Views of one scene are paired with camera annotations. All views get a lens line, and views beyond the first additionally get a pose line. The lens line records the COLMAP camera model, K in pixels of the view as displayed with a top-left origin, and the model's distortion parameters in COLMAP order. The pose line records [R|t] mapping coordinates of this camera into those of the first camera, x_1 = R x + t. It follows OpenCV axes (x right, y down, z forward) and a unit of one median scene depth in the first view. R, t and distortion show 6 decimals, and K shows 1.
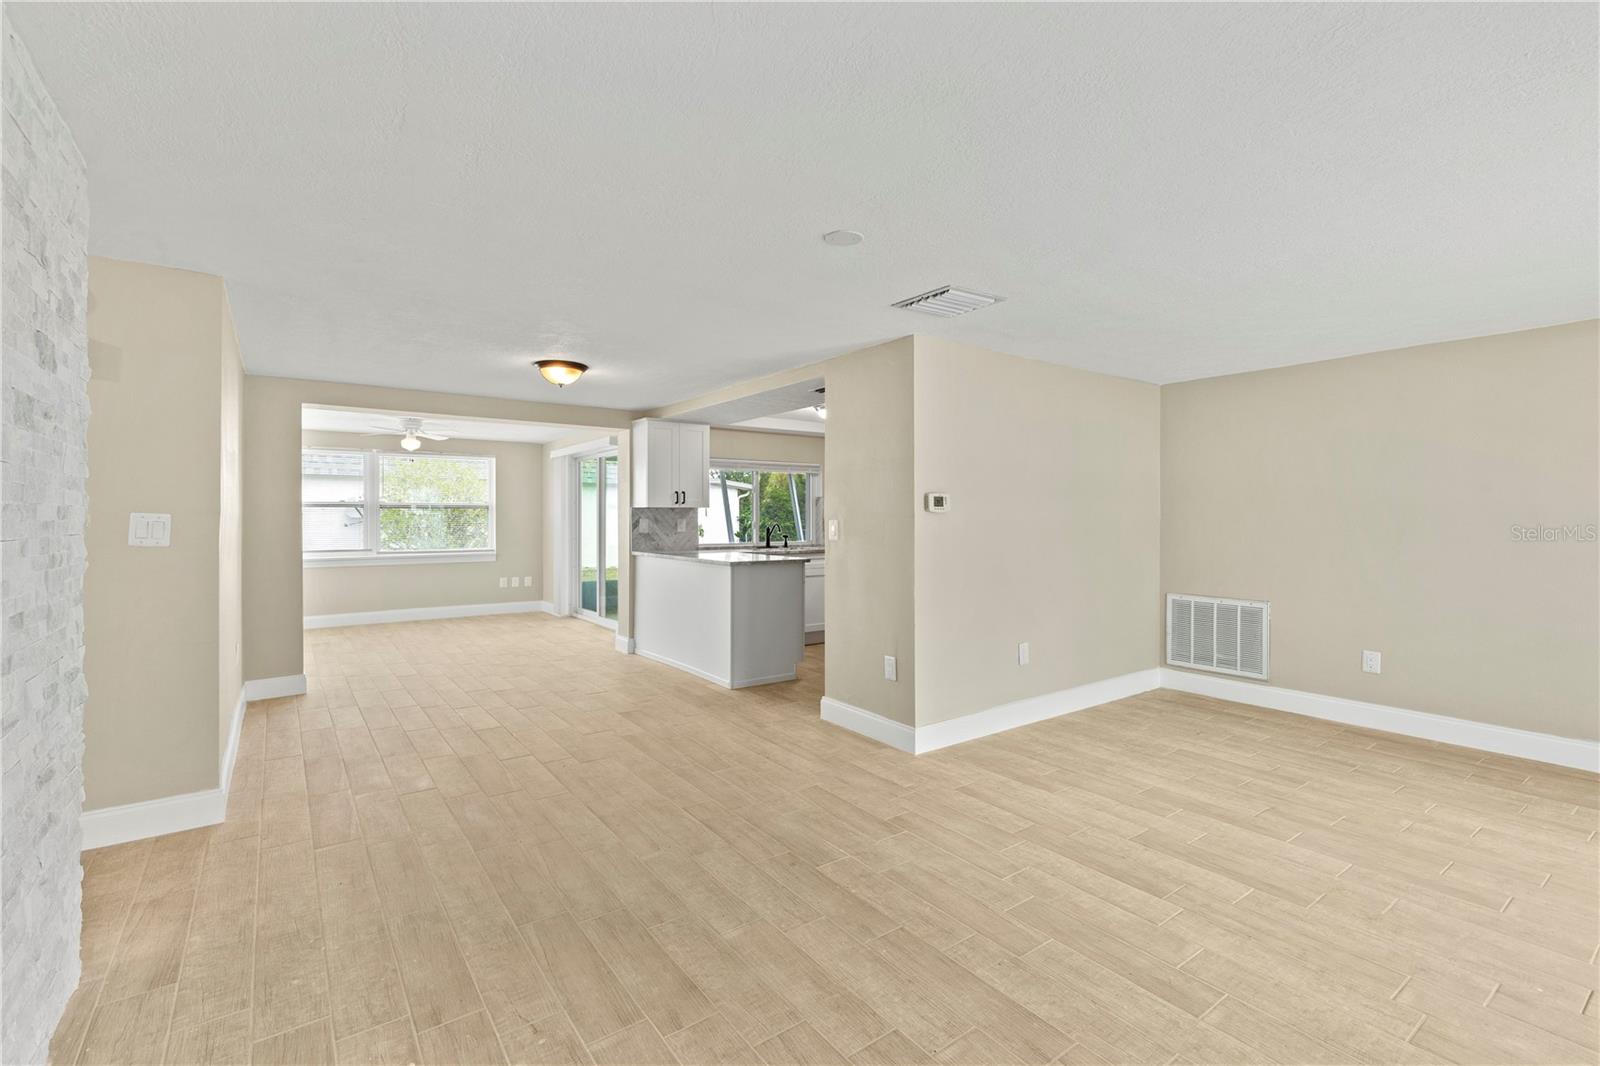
lens RADIAL K [[718.1, 0, 808.7], [0, 718.1, 519.0], [0, 0, 1]] dist [0.001898, -0.000832]
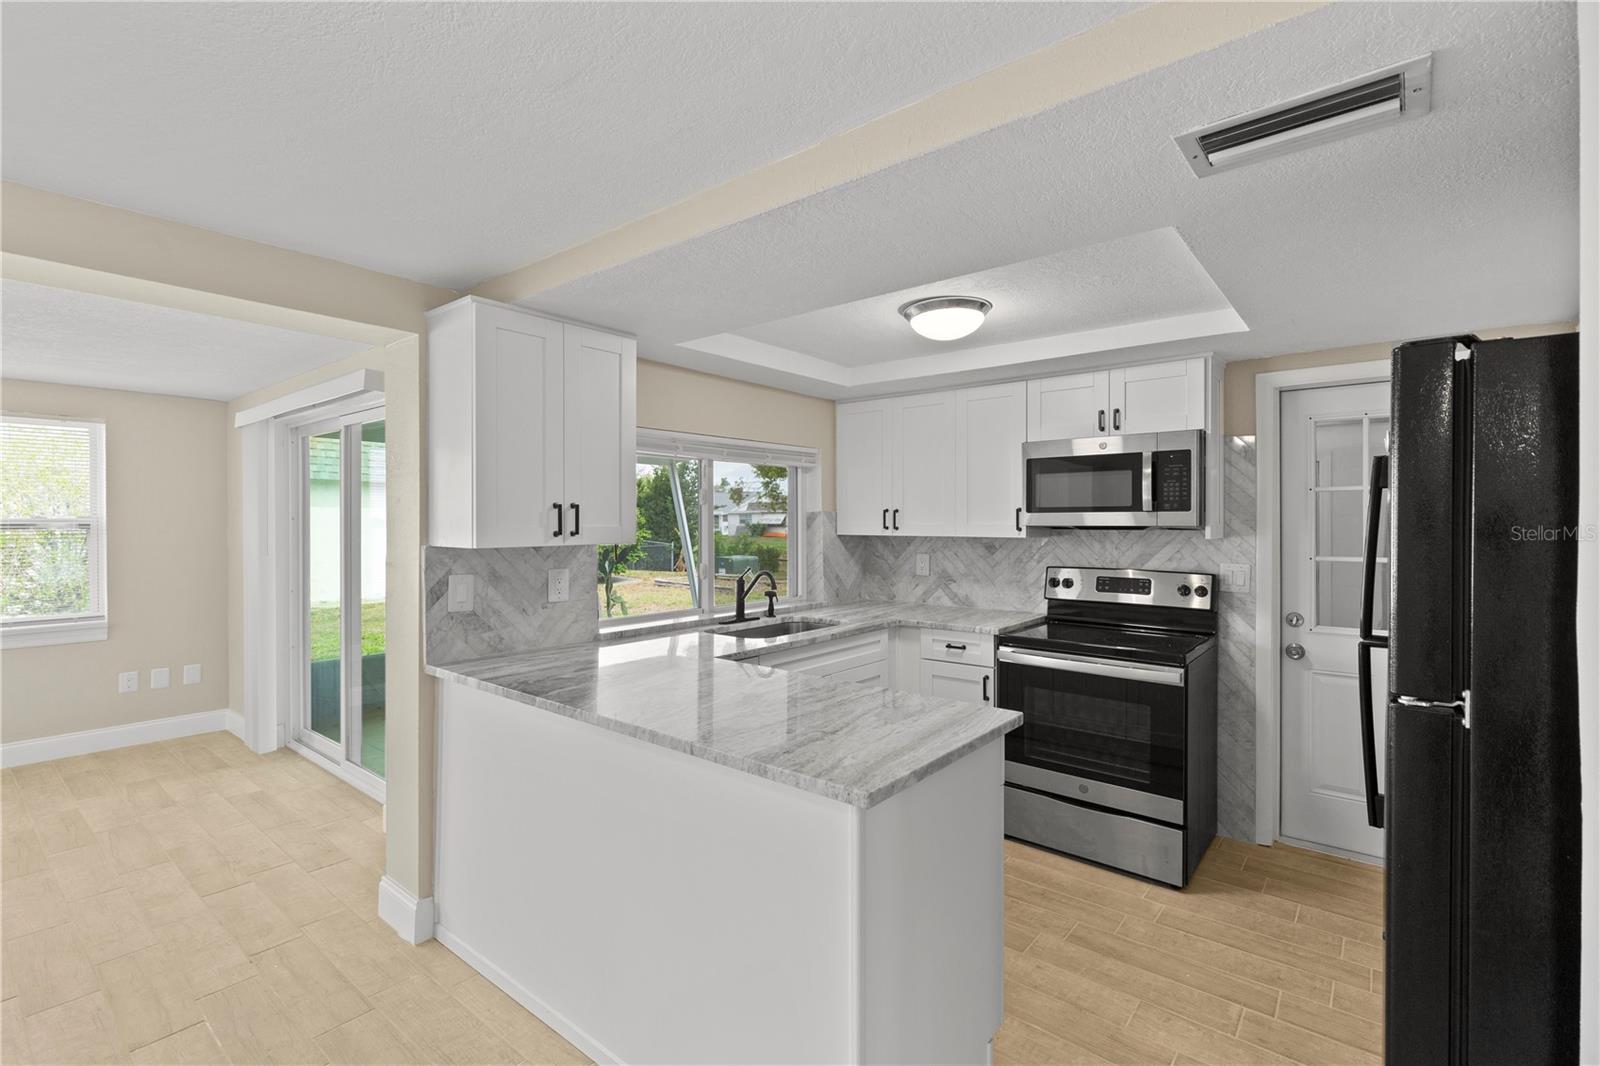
lens RADIAL K [[718.1, 0, 806.0], [0, 718.1, 526.1], [0, 0, 1]] dist [0.001898, -0.000832]
pose [[0.966596, -0.001770, 0.256297, -0.200905], [0.000466, 0.999987, 0.005146, -0.036717], [-0.256303, -0.004855, 0.966584, 0.782246]]
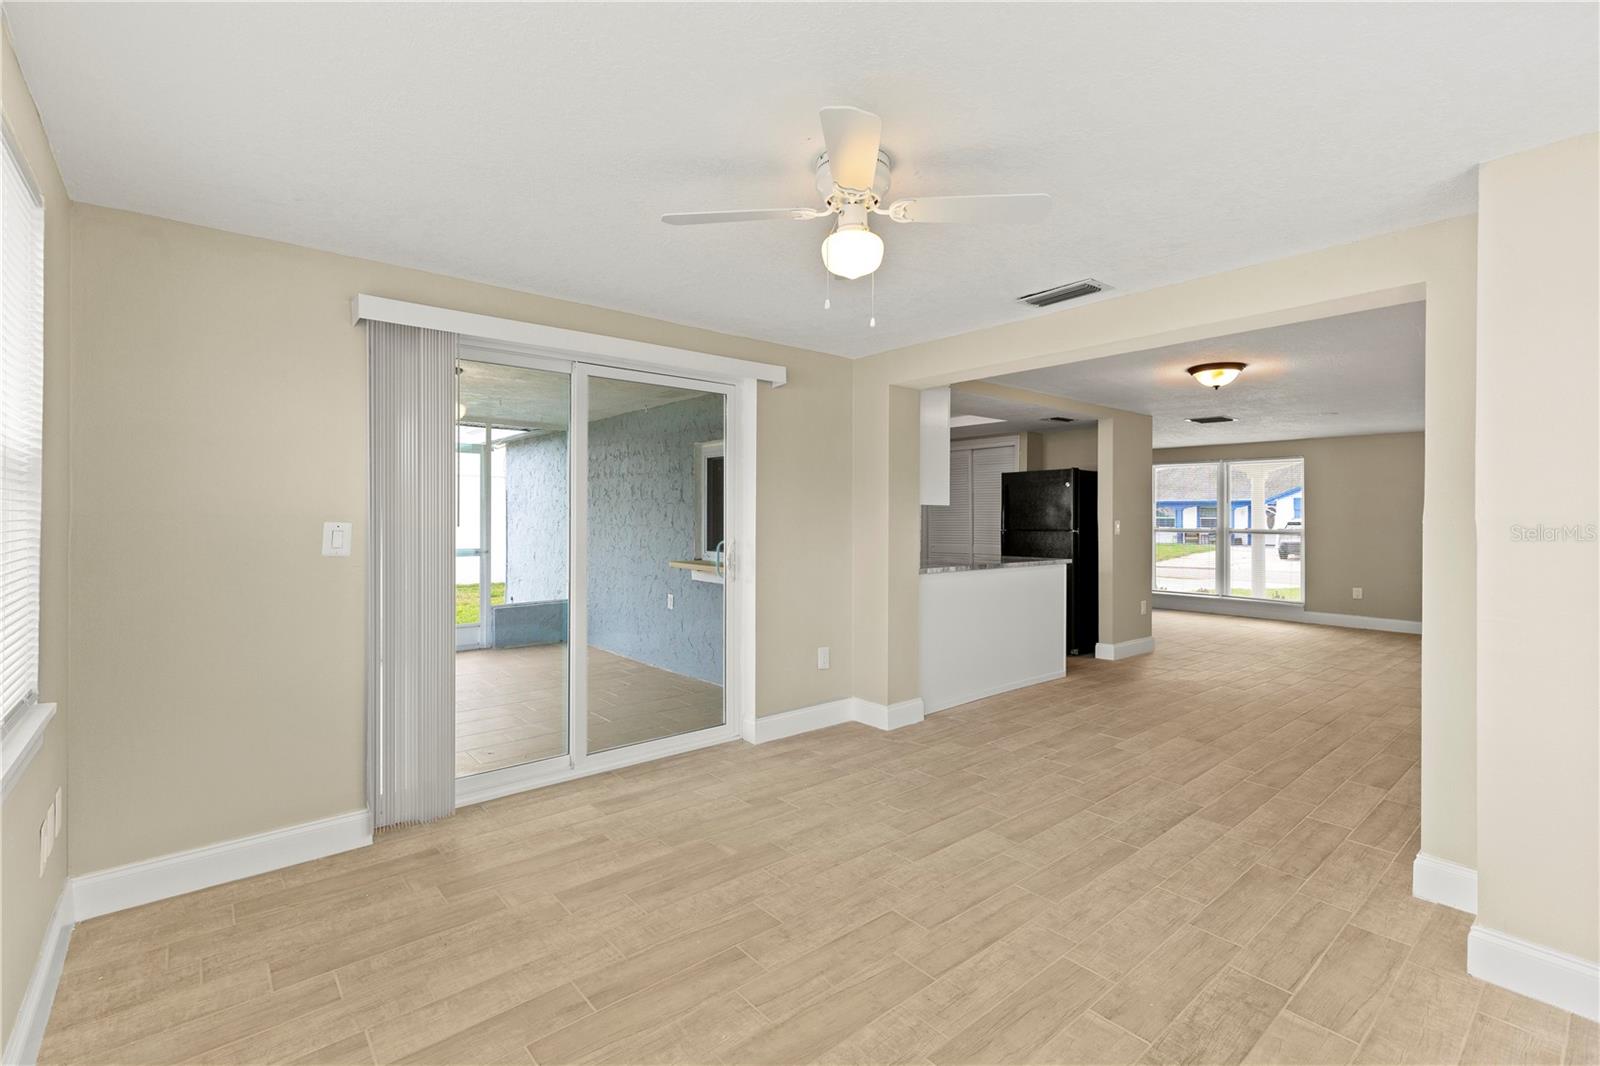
lens RADIAL K [[718.1, 0, 807.1], [0, 718.1, 525.8], [0, 0, 1]] dist [0.001898, -0.000832]
pose [[-0.069711, -0.011028, 0.997506, -1.209883], [0.001557, 0.999936, 0.011164, -0.005320], [-0.997566, 0.002331, -0.069689, 1.520548]]
